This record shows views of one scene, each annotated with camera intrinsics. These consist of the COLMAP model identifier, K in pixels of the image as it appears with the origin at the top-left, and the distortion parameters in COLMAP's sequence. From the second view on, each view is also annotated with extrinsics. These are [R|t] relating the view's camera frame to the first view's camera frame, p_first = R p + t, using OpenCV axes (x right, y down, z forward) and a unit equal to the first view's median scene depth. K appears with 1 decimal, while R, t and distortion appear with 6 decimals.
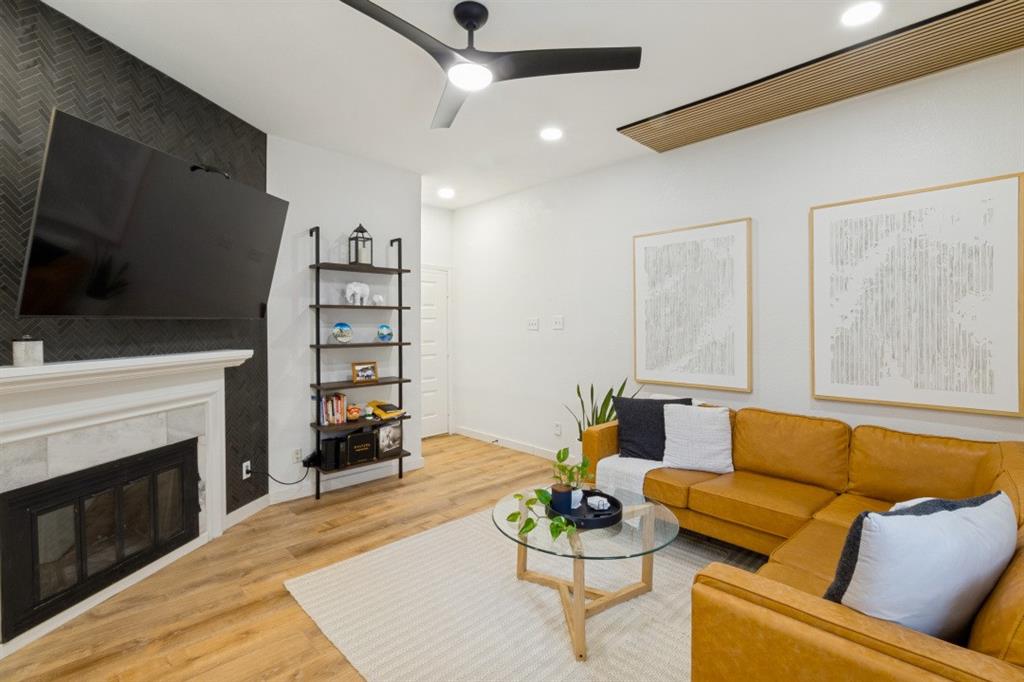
lens RADIAL K [[469.2, 0, 508.8], [0, 469.2, 334.7], [0, 0, 1]] dist [-0.001132, 0.000051]
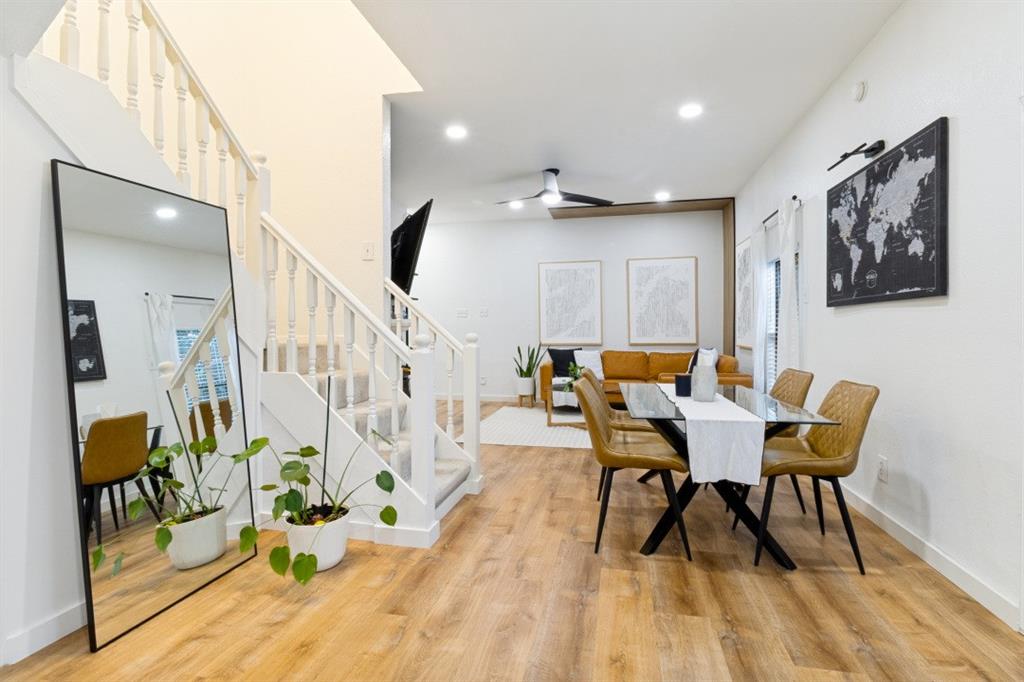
lens RADIAL K [[469.2, 0, 514.5], [0, 469.2, 333.9], [0, 0, 1]] dist [-0.001132, 0.000051]
pose [[0.828057, -0.011686, 0.560522, -0.995156], [0.015646, 0.999875, -0.002269, 0.076273], [-0.560425, 0.010649, 0.828137, -0.510980]]
